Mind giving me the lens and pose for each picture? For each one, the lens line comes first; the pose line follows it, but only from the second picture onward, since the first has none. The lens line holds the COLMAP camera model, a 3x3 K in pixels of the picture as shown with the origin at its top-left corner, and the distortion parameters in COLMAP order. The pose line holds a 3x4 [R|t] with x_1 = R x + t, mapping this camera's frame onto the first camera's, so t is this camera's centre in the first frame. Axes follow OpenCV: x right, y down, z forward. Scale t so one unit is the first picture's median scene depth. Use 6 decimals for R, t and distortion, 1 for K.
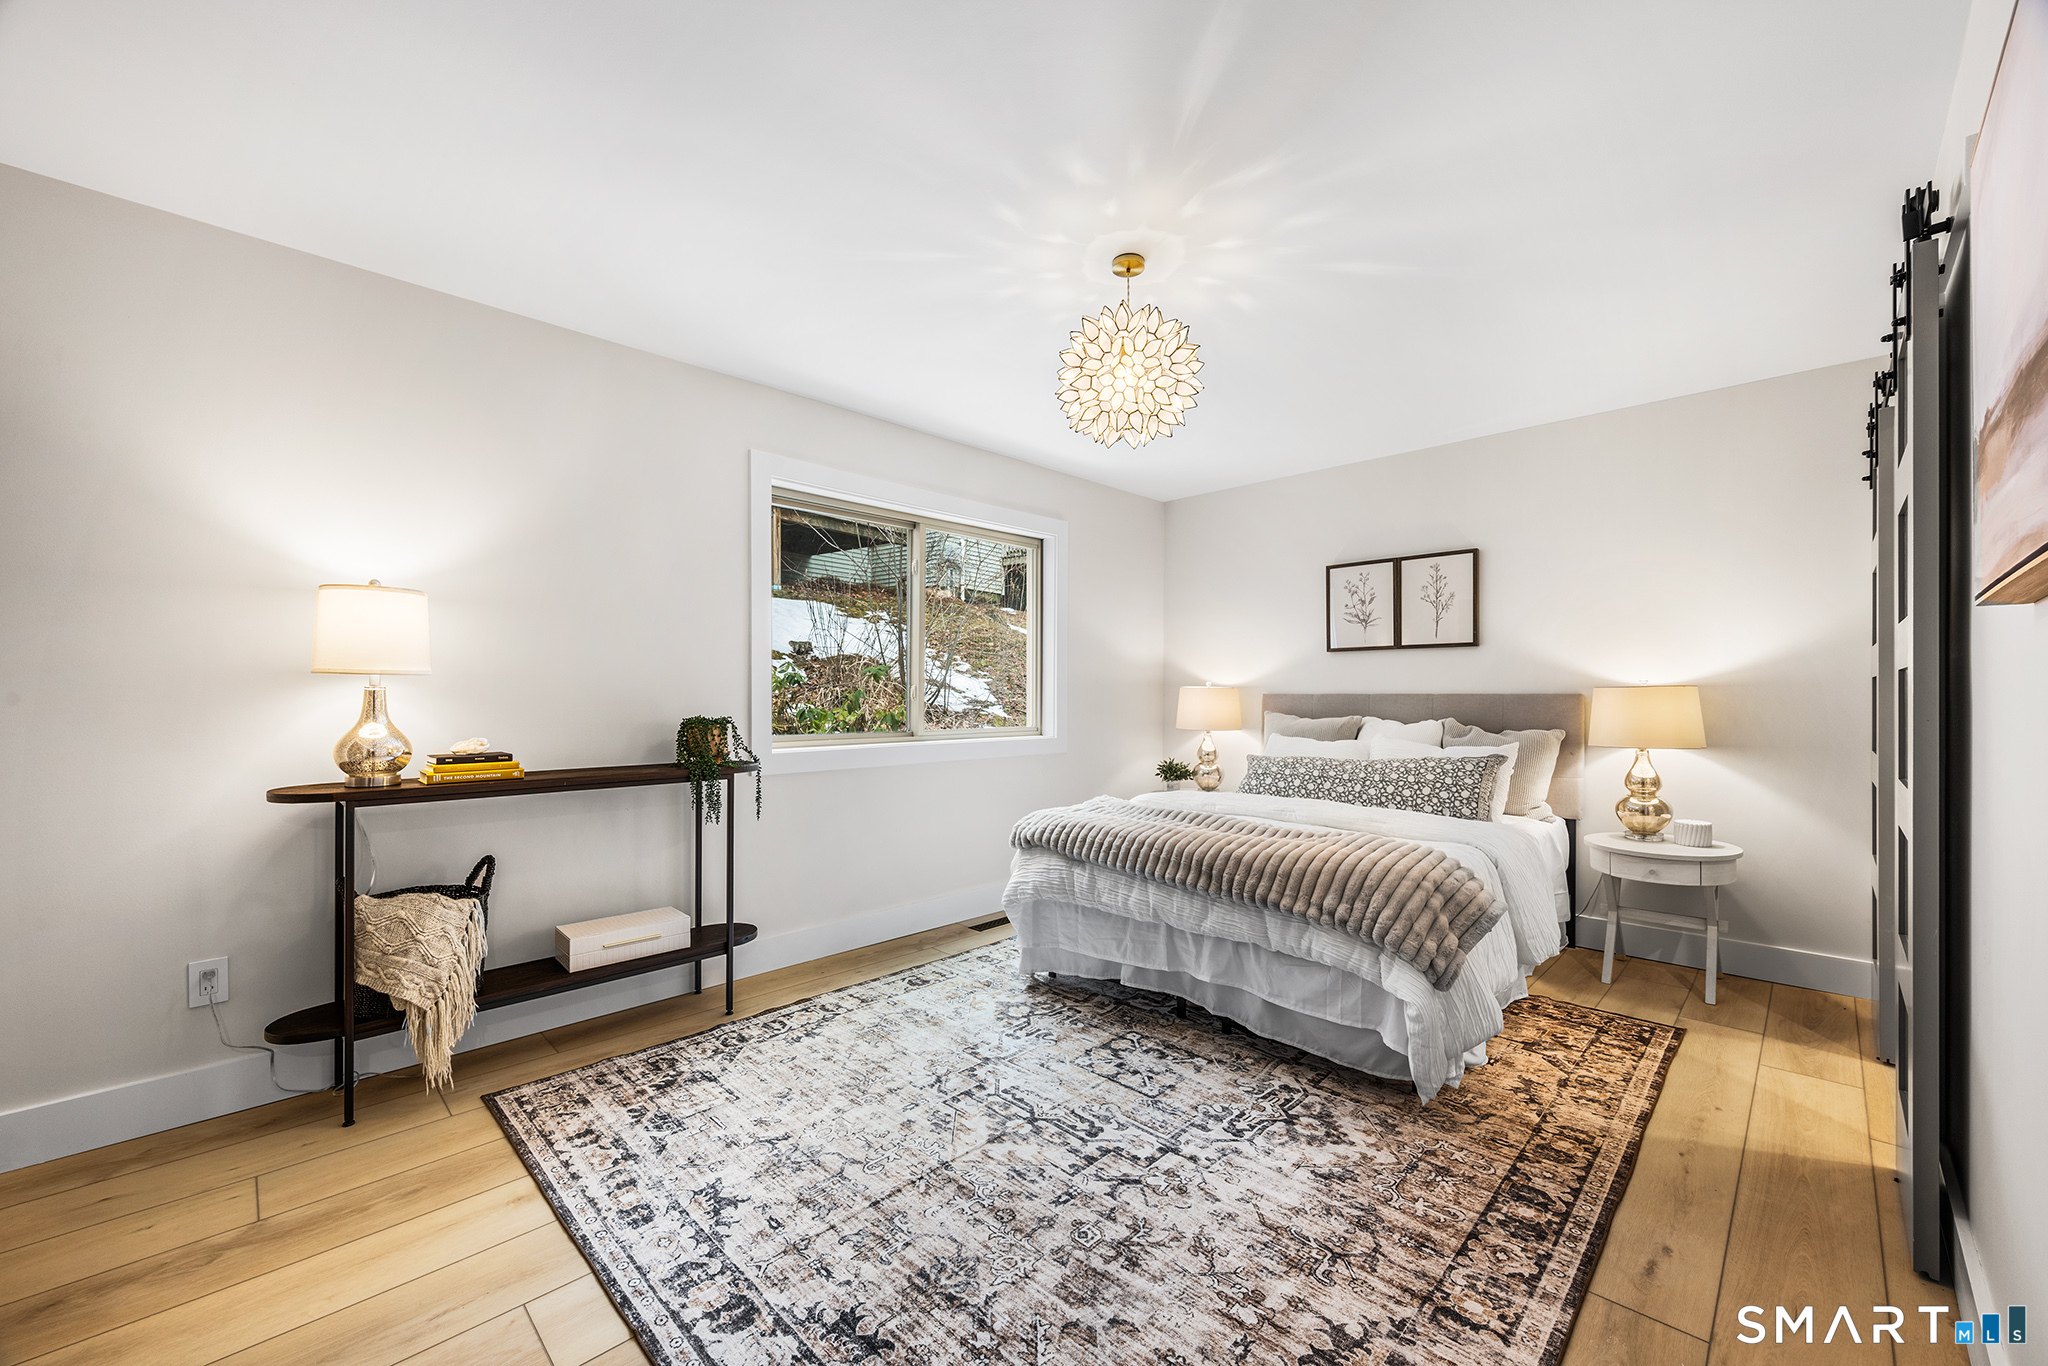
lens RADIAL K [[793.2, 0, 1026.9], [0, 793.2, 696.4], [0, 0, 1]] dist [-0.003511, -0.000280]
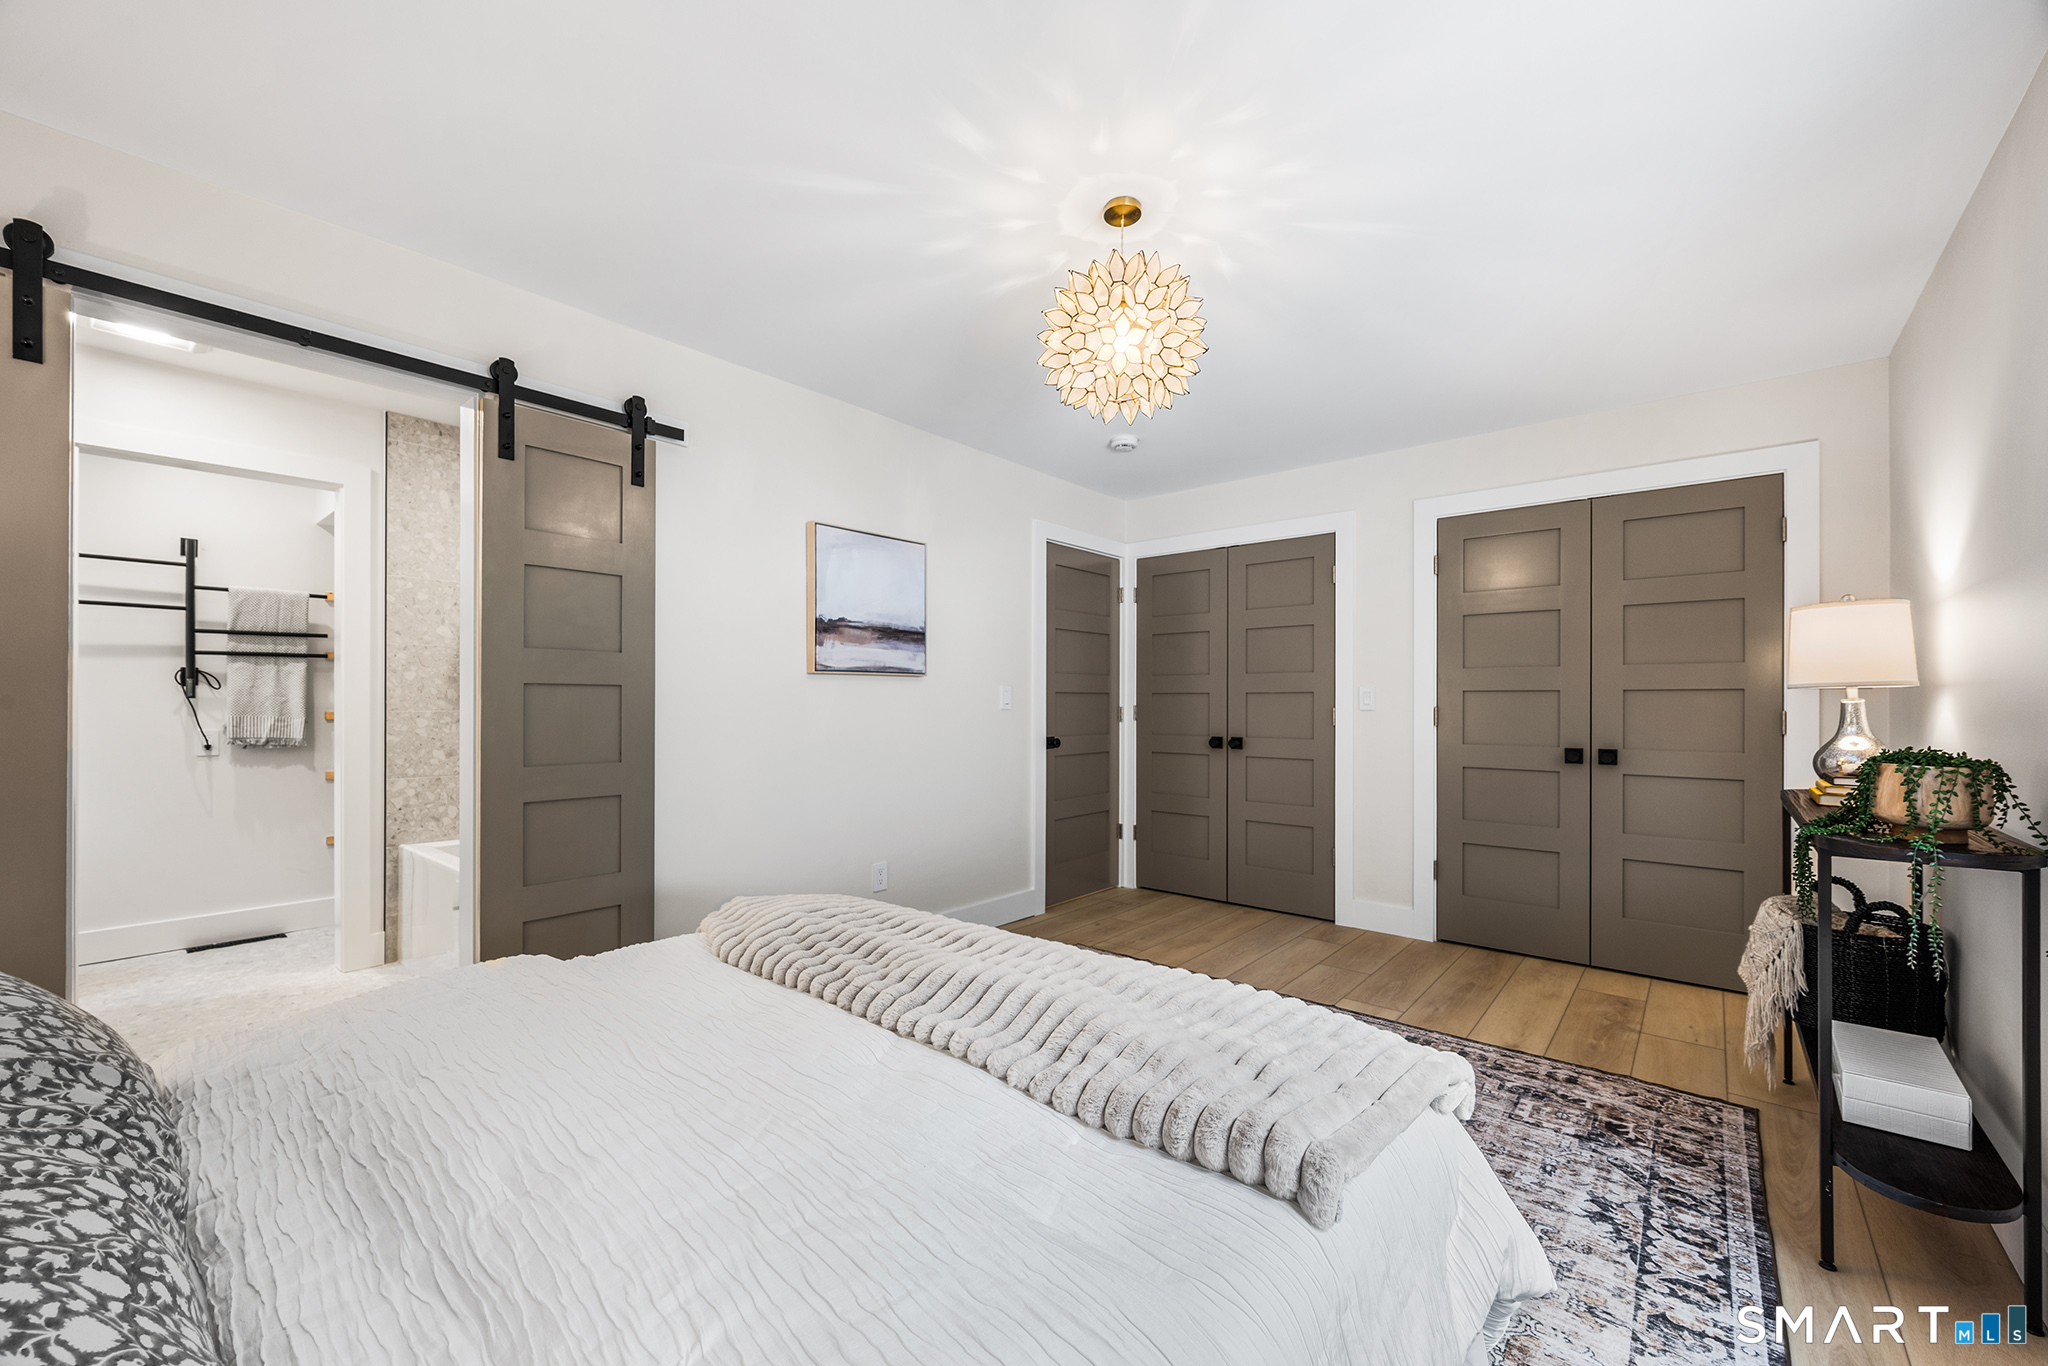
lens RADIAL K [[793.2, 0, 1026.9], [0, 793.2, 696.4], [0, 0, 1]] dist [-0.003511, -0.000280]
pose [[-0.996269, -0.001143, -0.086292, 0.308806], [-0.001059, 0.999999, -0.001017, -0.013088], [0.086293, -0.000922, -0.996269, 1.868670]]
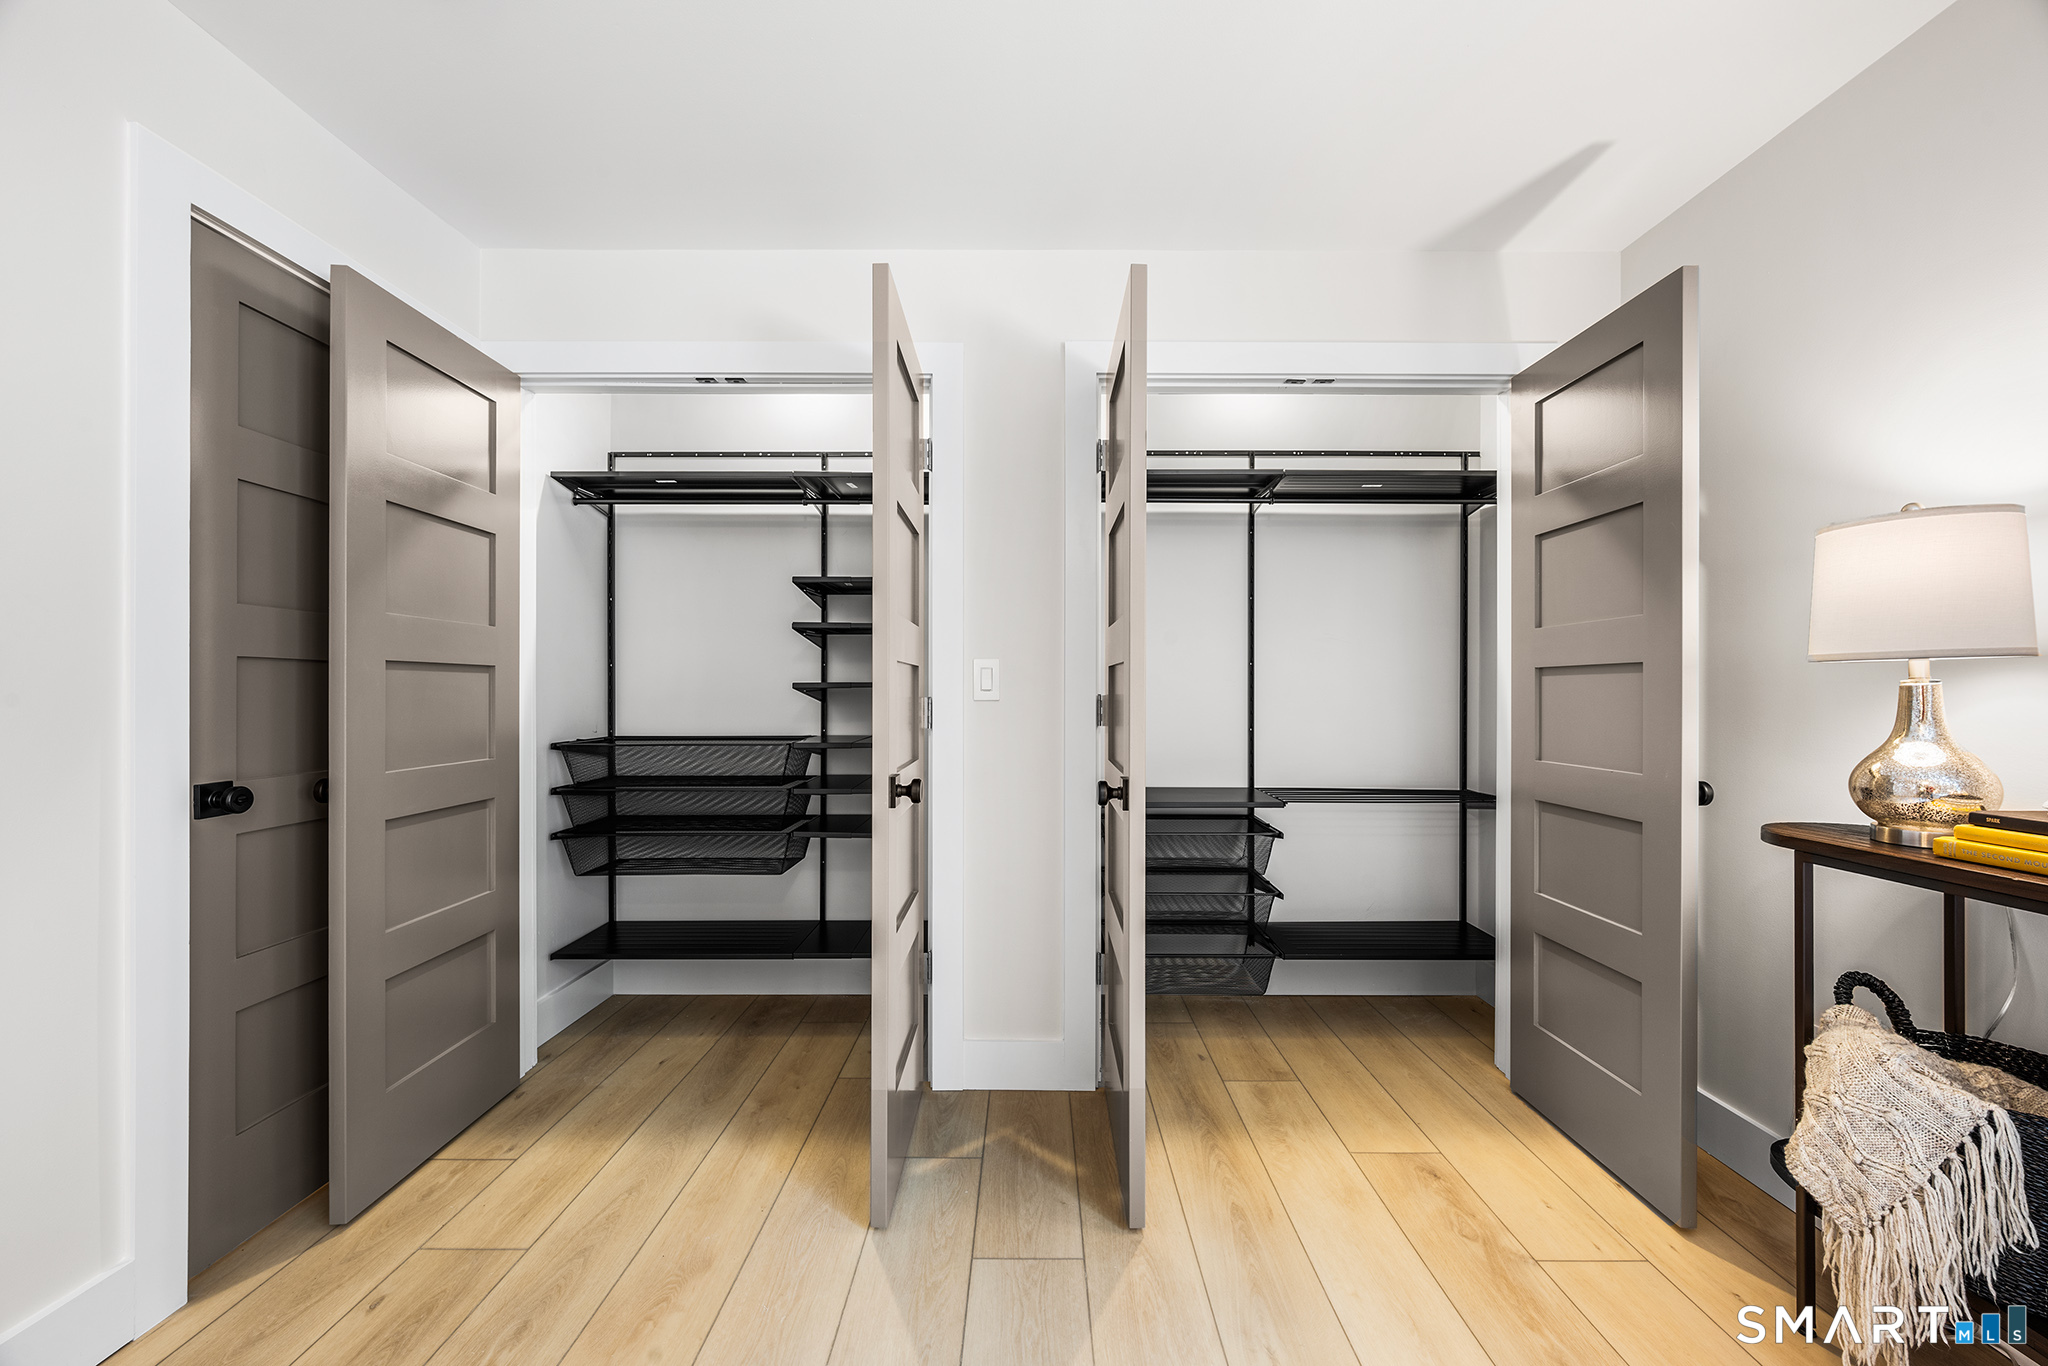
lens RADIAL K [[793.2, 0, 1026.9], [0, 793.2, 696.4], [0, 0, 1]] dist [-0.003511, -0.000280]
pose [[-0.700521, 0.006372, -0.713603, 0.074697], [-0.004812, 0.999895, 0.013652, -0.004221], [0.713615, 0.012997, -0.700417, 0.907687]]
